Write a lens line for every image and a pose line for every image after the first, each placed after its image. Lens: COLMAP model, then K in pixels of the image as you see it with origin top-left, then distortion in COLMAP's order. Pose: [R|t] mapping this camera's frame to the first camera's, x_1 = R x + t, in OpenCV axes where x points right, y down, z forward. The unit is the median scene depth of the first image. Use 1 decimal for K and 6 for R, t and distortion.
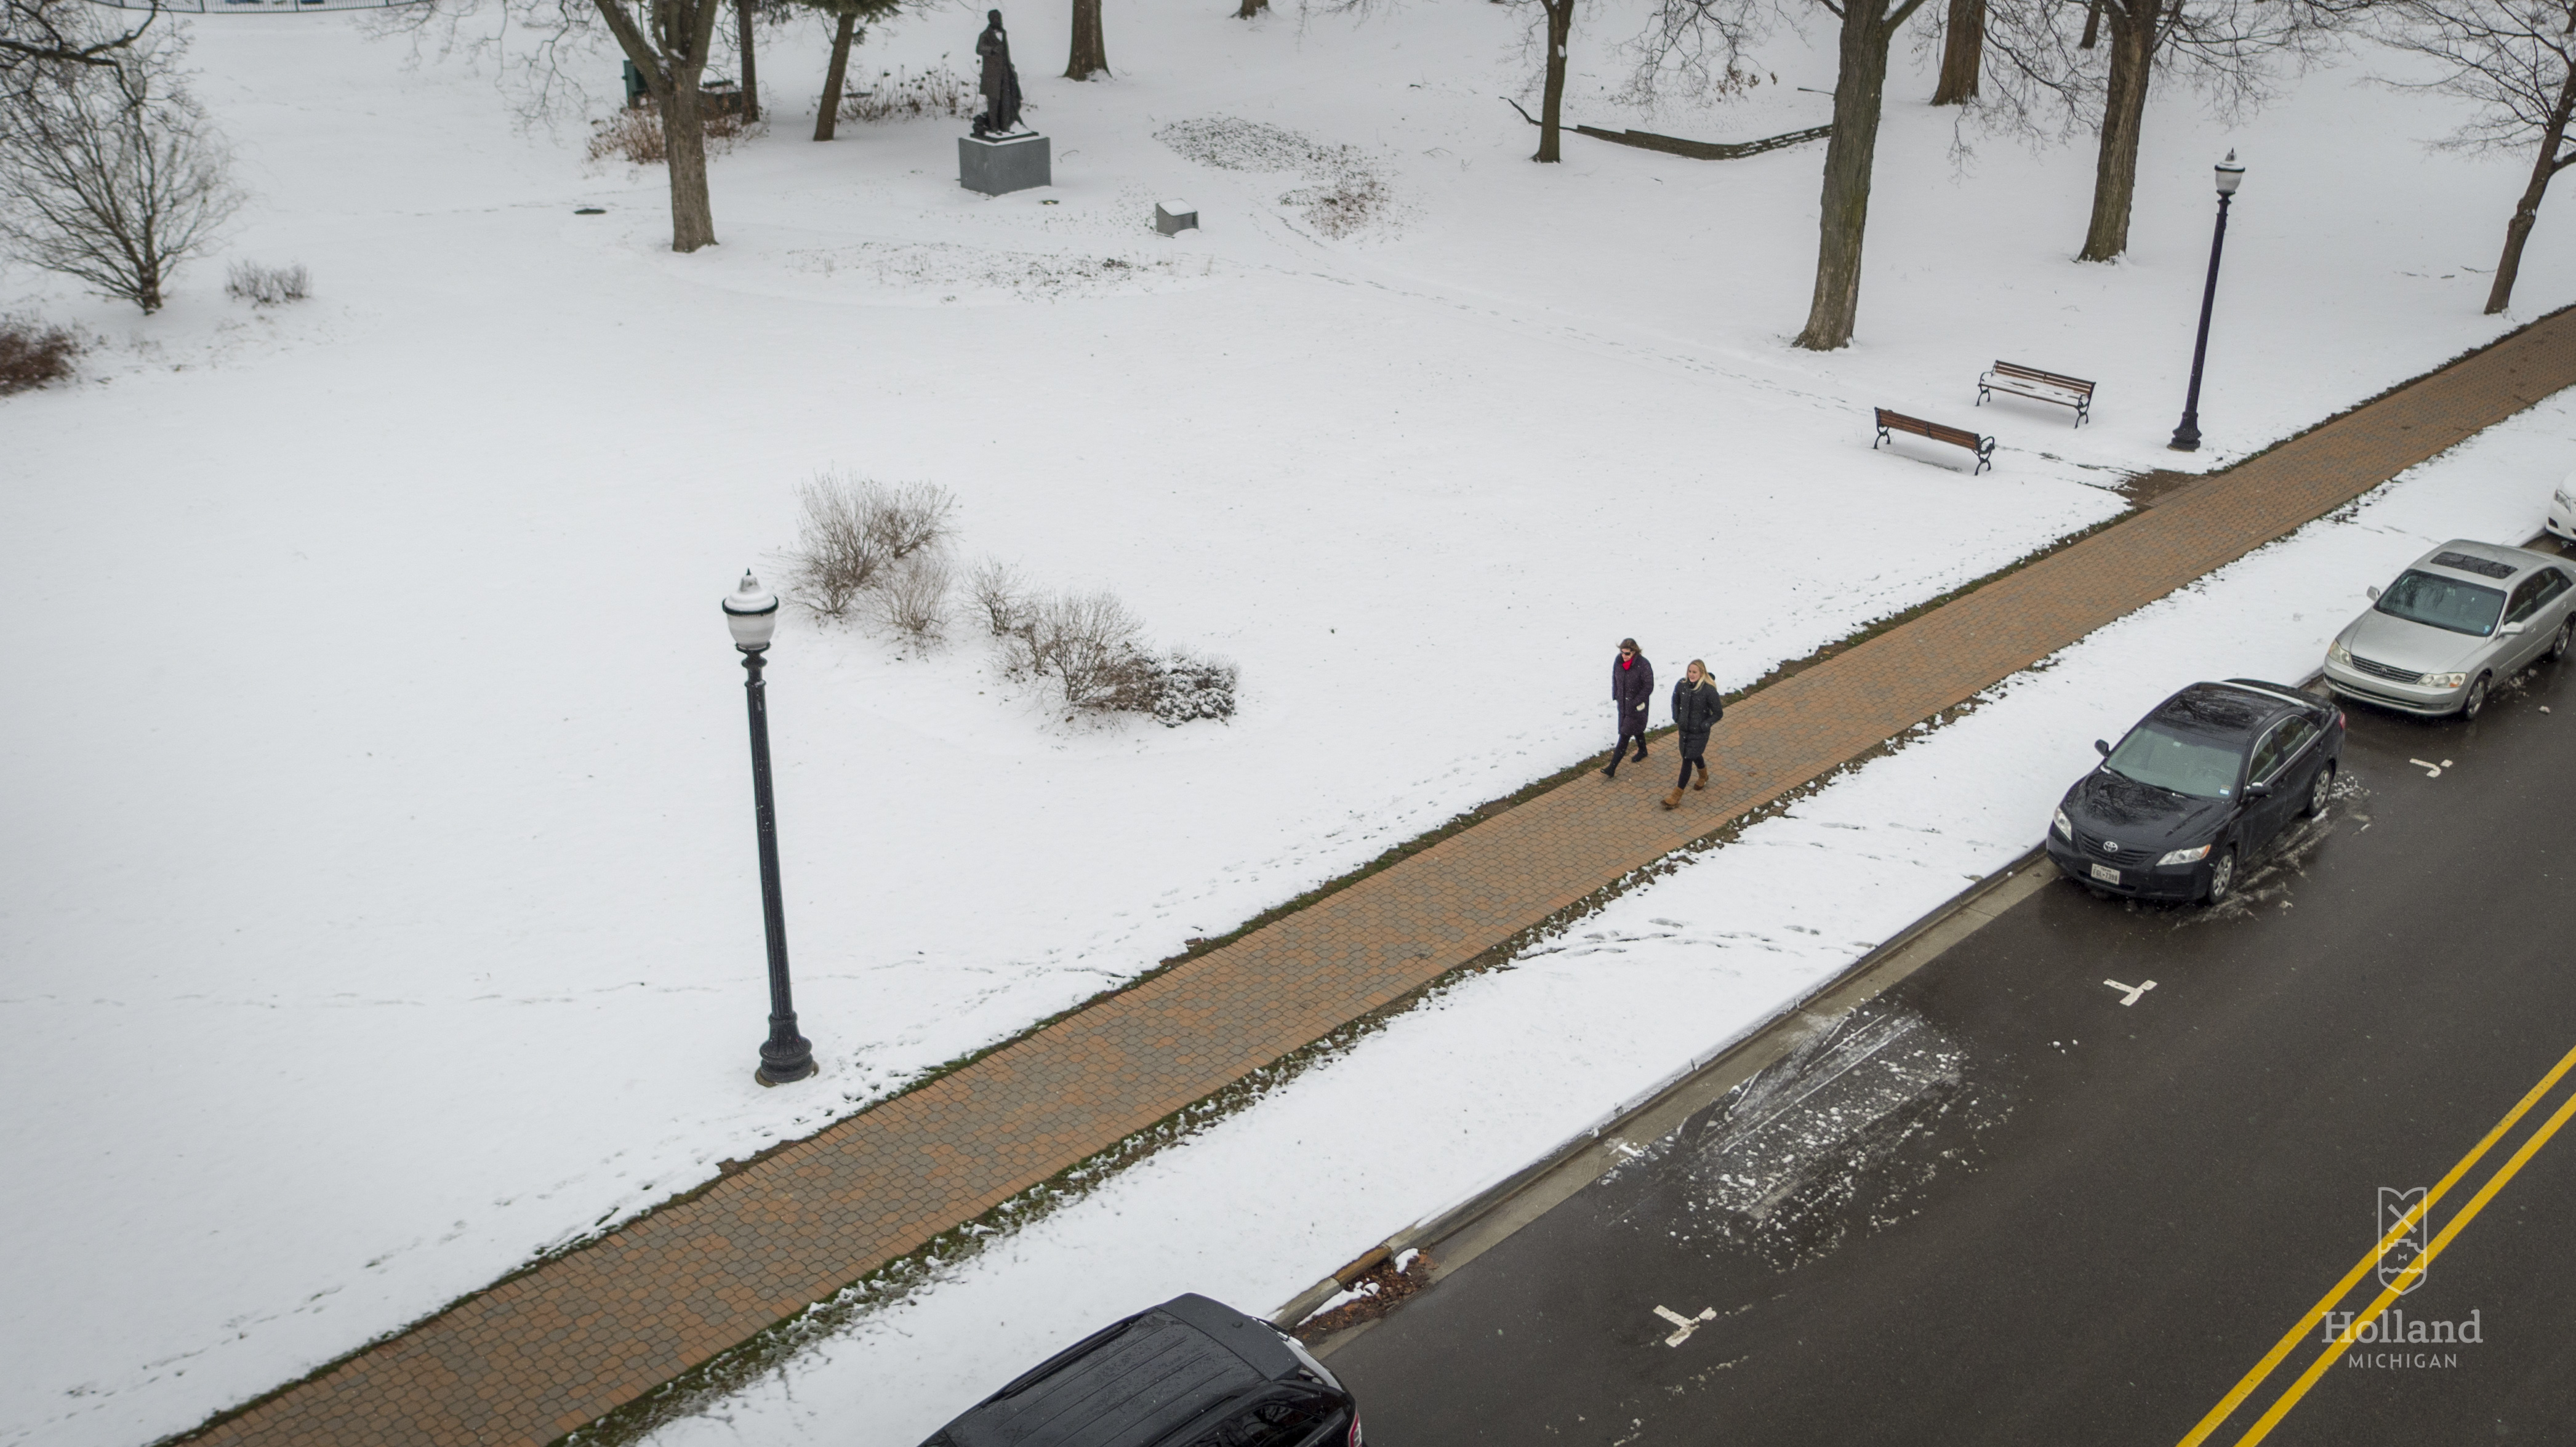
lens RADIAL K [[2313.3, 0, 1286.1], [0, 2313.3, 719.0], [0, 0, 1]] dist [0.013108, 0.021928]
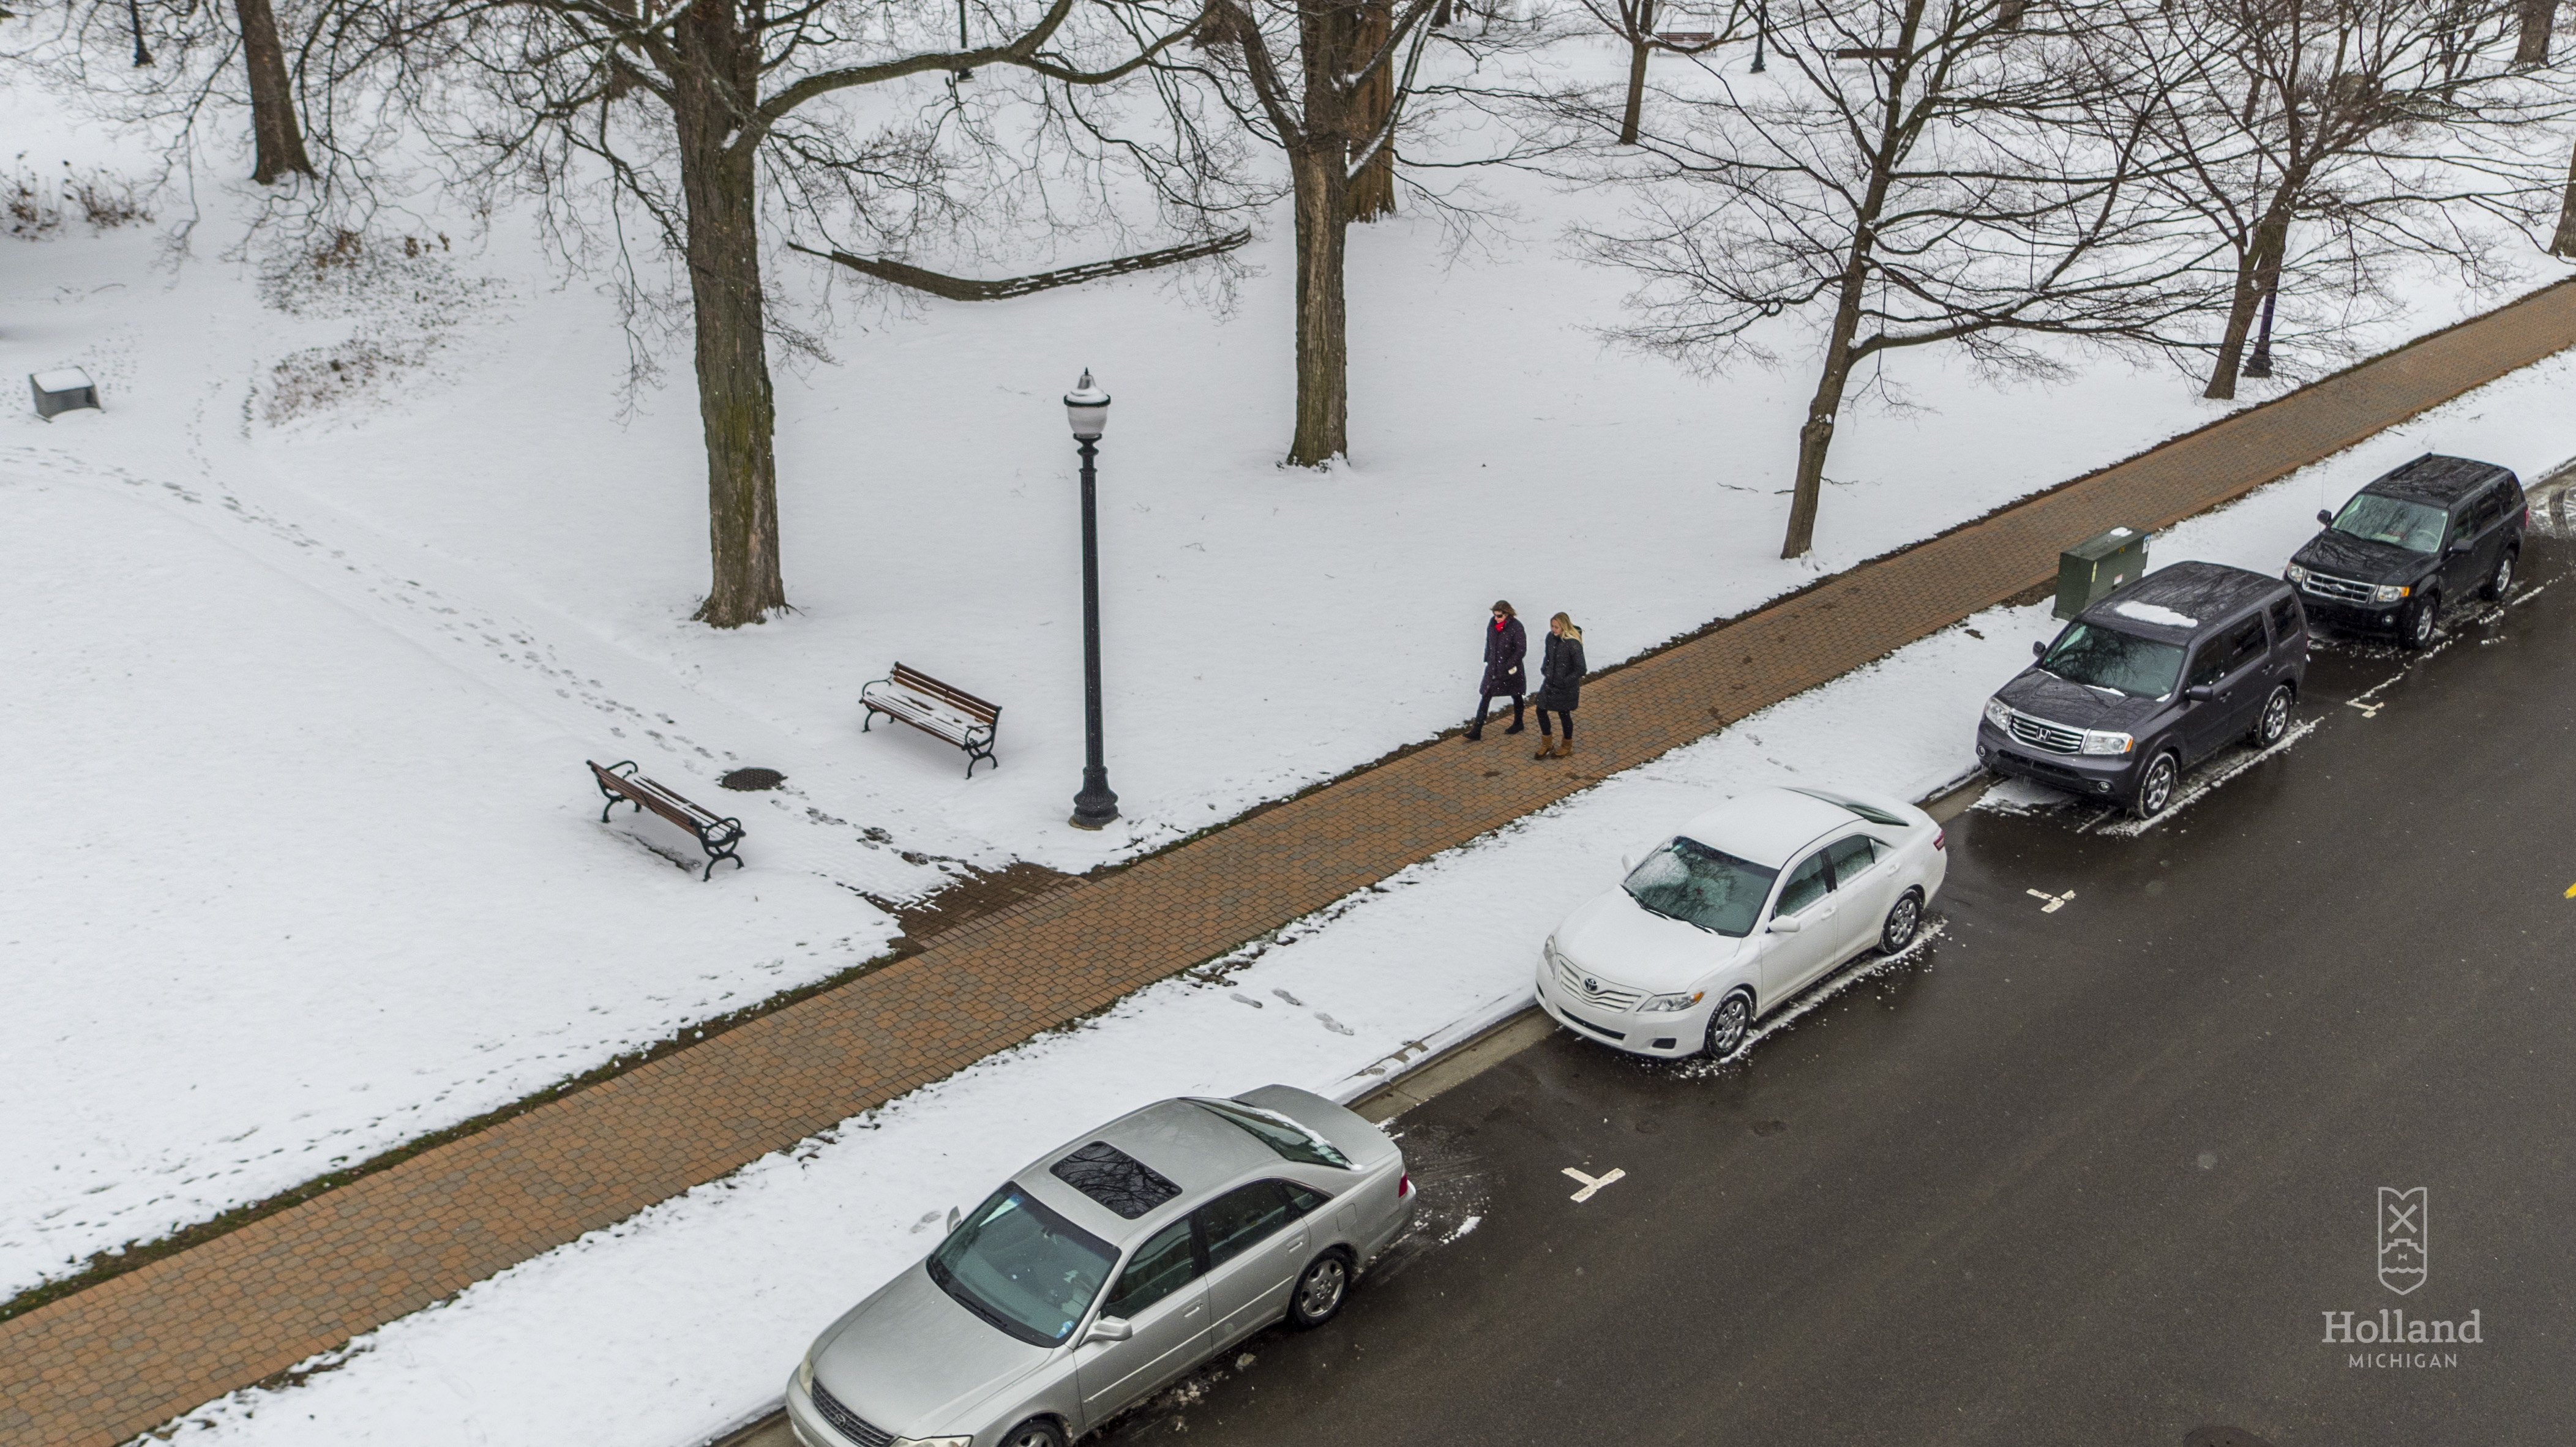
lens RADIAL K [[2313.2, 0, 1285.7], [0, 2313.2, 725.5], [0, 0, 1]] dist [0.013108, 0.021928]
pose [[0.999983, 0.004304, -0.003875, 0.451391], [-0.004375, 0.999819, -0.018493, -0.134161], [0.003794, 0.018510, 0.999821, 0.364235]]
